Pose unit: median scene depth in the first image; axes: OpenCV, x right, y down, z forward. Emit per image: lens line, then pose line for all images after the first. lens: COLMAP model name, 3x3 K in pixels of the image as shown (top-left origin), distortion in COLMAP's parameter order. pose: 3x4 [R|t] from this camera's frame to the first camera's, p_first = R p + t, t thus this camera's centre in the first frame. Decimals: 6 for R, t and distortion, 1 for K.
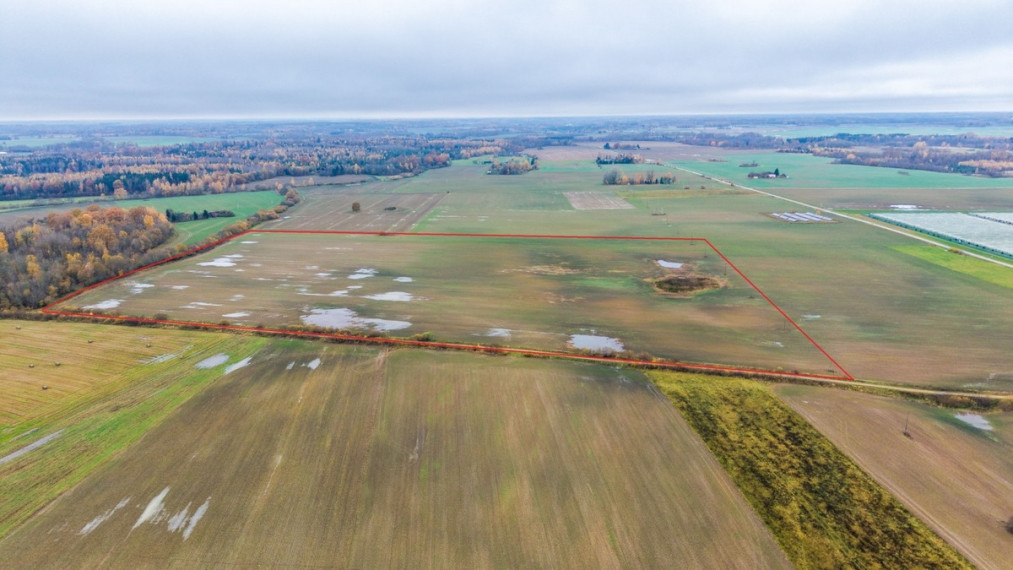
lens RADIAL K [[674.4, 0, 502.7], [0, 674.4, 287.8], [0, 0, 1]] dist [0.047851, -0.059816]
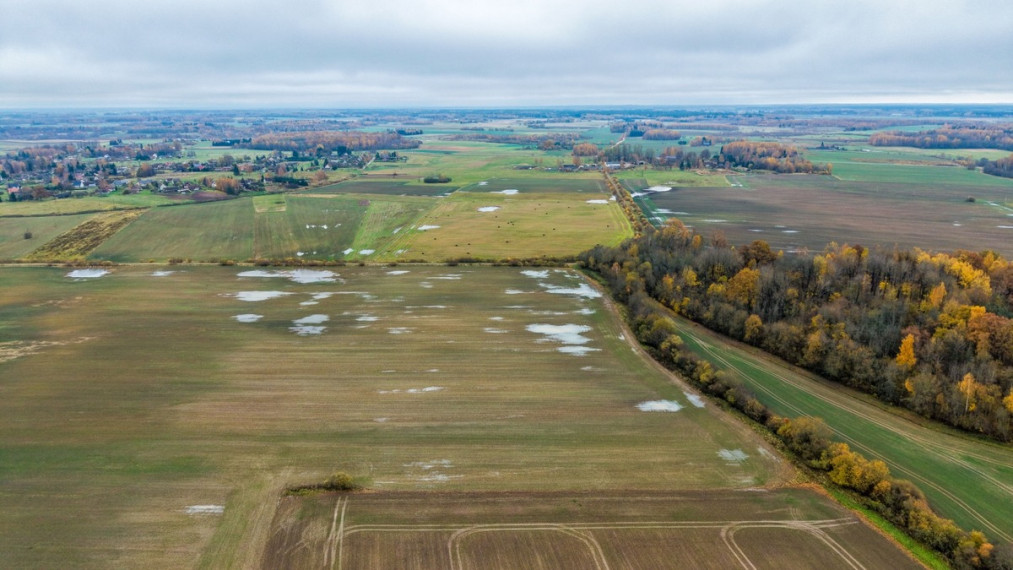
lens RADIAL K [[674.4, 0, 504.2], [0, 674.4, 287.1], [0, 0, 1]] dist [0.047851, -0.059816]
pose [[-0.972268, 0.074264, -0.221765, -0.266404], [-0.044951, 0.871222, 0.488828, -0.436663], [0.229509, 0.485240, -0.843723, 1.735258]]
